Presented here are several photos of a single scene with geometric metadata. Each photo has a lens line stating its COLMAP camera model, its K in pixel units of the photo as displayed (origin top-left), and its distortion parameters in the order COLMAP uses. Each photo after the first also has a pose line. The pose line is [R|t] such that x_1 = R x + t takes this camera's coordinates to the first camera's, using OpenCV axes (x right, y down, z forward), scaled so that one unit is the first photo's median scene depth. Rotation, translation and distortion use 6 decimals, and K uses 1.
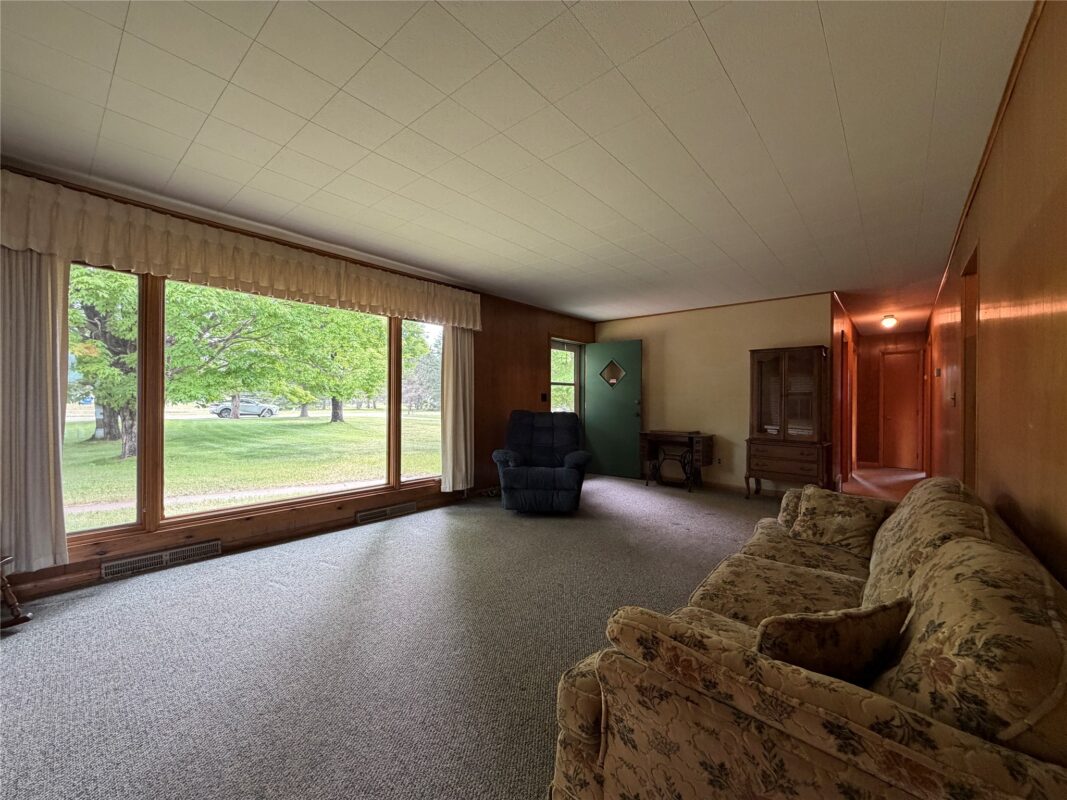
lens RADIAL K [[424.0, 0, 531.9], [0, 424.0, 401.5], [0, 0, 1]] dist [0.000281, -0.000150]
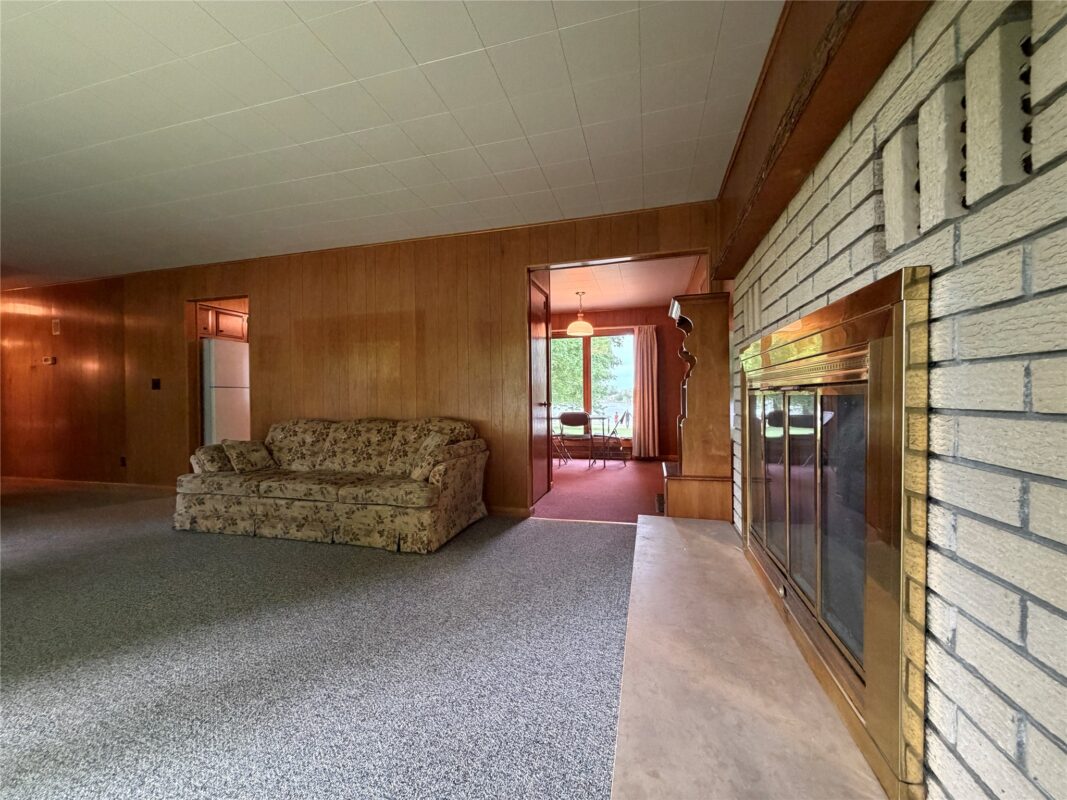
lens RADIAL K [[424.0, 0, 531.9], [0, 424.0, 401.5], [0, 0, 1]] dist [0.000281, -0.000150]
pose [[-0.427054, -0.008722, 0.904184, -0.607255], [0.008833, 0.999866, 0.013817, 0.034830], [-0.904183, 0.013888, -0.426920, 0.387146]]
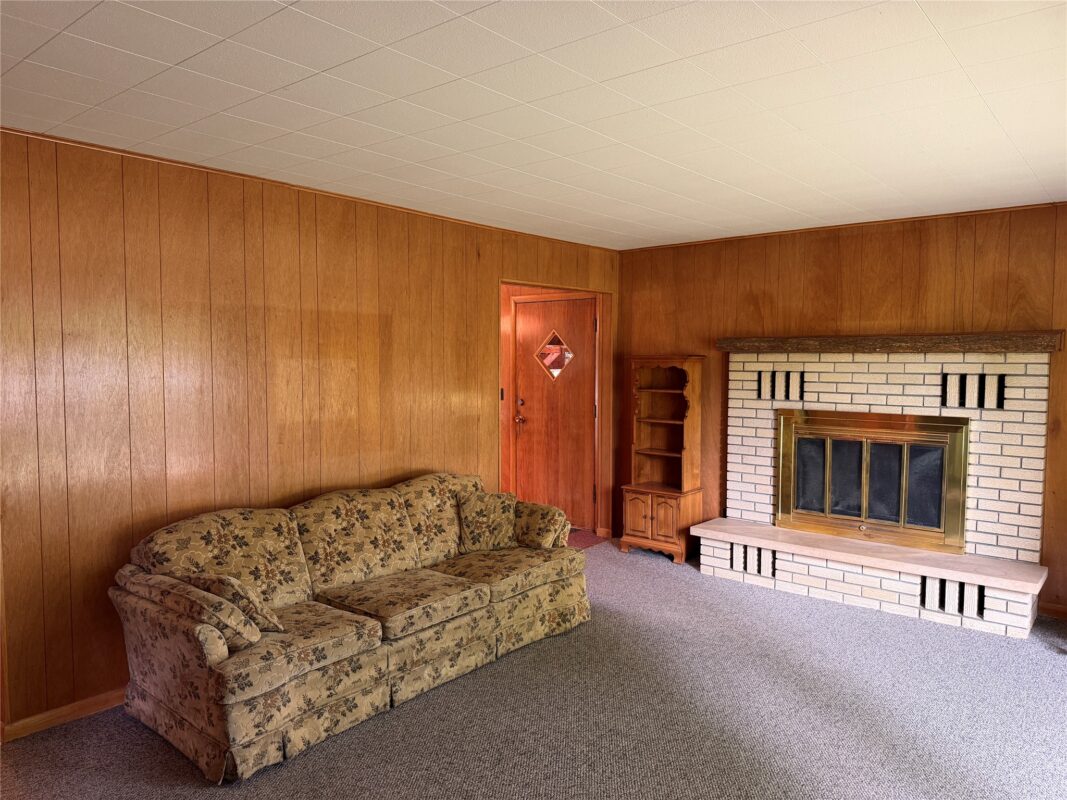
lens RADIAL K [[751.2, 0, 533.5], [0, 751.2, 400.0], [0, 0, 1]] dist [0.174282, -0.330719]
pose [[-0.999754, -0.009734, -0.019906, 0.108951], [-0.010928, 0.998089, 0.060817, -0.093693], [0.019276, 0.061020, -0.997950, 1.266617]]
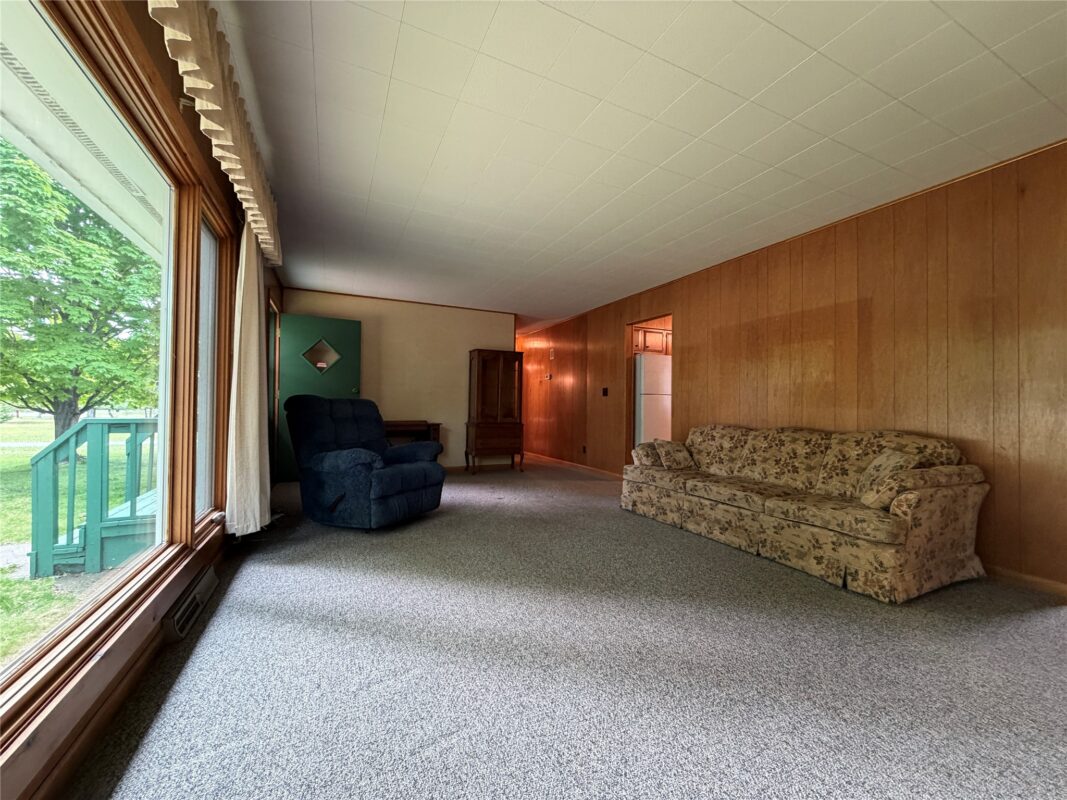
lens RADIAL K [[424.0, 0, 531.9], [0, 424.0, 401.5], [0, 0, 1]] dist [0.000281, -0.000150]
pose [[0.409149, 0.008880, 0.912424, -0.597220], [-0.006698, 0.999955, -0.006729, 0.038780], [-0.912443, -0.003359, 0.409190, 0.439506]]
